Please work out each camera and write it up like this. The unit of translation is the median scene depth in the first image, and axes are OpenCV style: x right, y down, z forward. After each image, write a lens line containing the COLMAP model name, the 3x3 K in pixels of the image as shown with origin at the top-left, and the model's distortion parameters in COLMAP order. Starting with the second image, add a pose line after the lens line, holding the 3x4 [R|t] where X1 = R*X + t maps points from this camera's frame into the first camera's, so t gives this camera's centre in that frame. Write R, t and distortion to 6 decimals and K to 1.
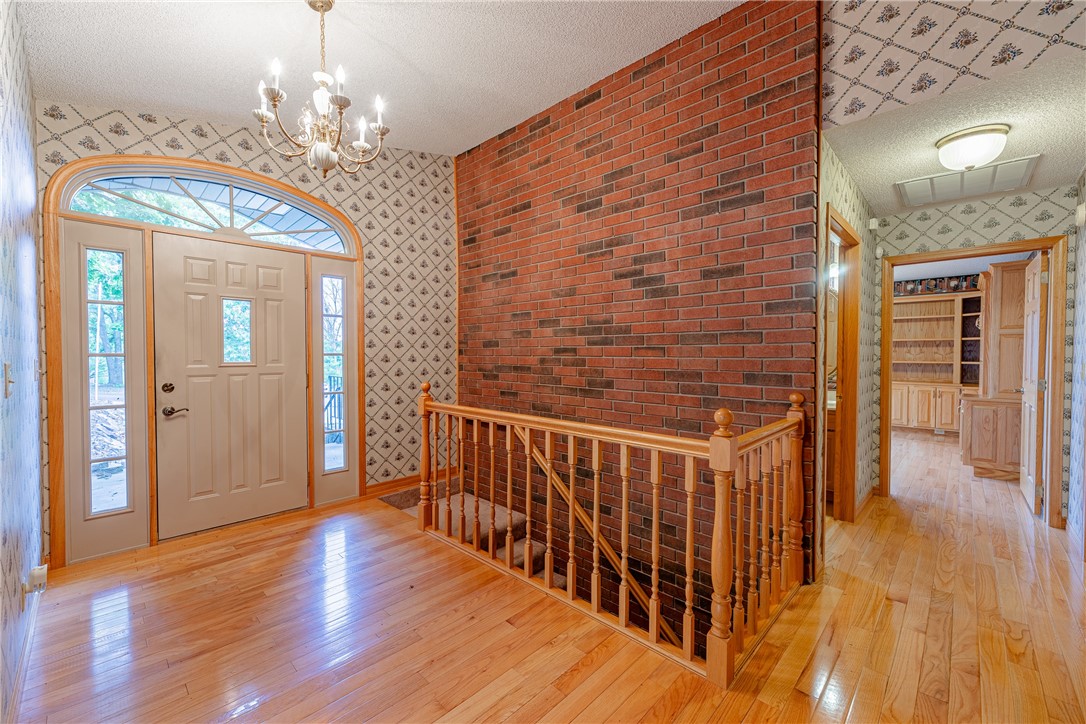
lens RADIAL K [[437.9, 0, 543.0], [0, 437.9, 362.0], [0, 0, 1]] dist [-0.000591, 0.000858]
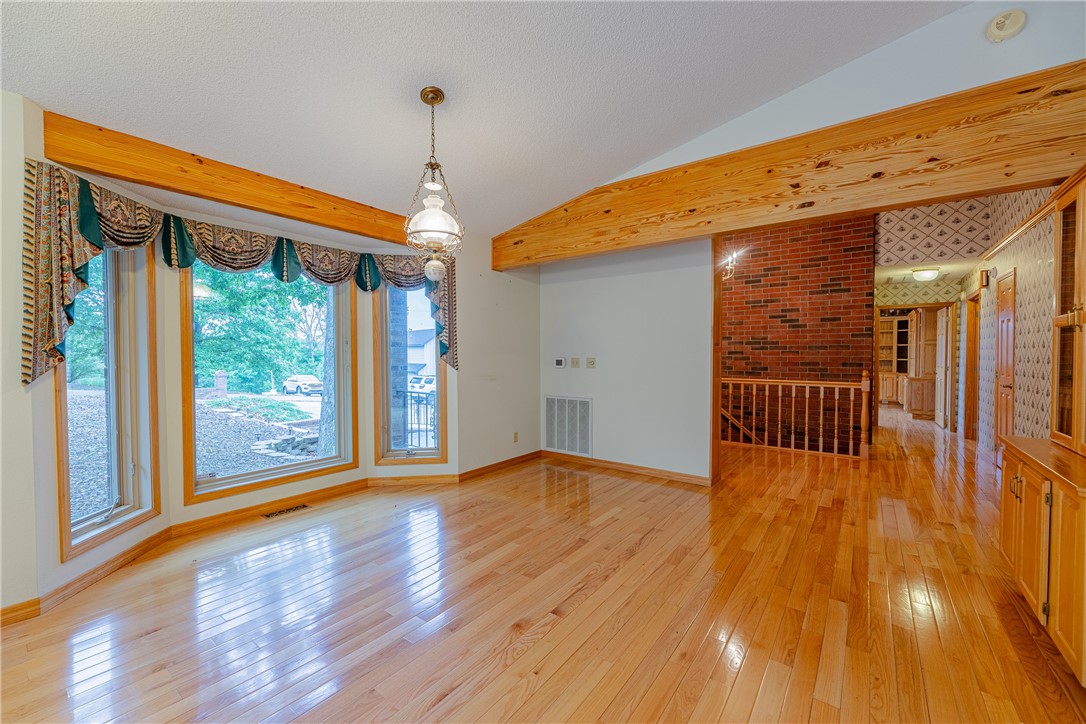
lens RADIAL K [[433.0, 0, 543.0], [0, 433.0, 362.0], [0, 0, 1]] dist [-0.002250, -0.000267]
pose [[0.992348, -0.002240, 0.123449, -1.160232], [0.002210, 0.999997, 0.000382, 0.015540], [-0.123450, -0.000106, 0.992351, -0.917277]]
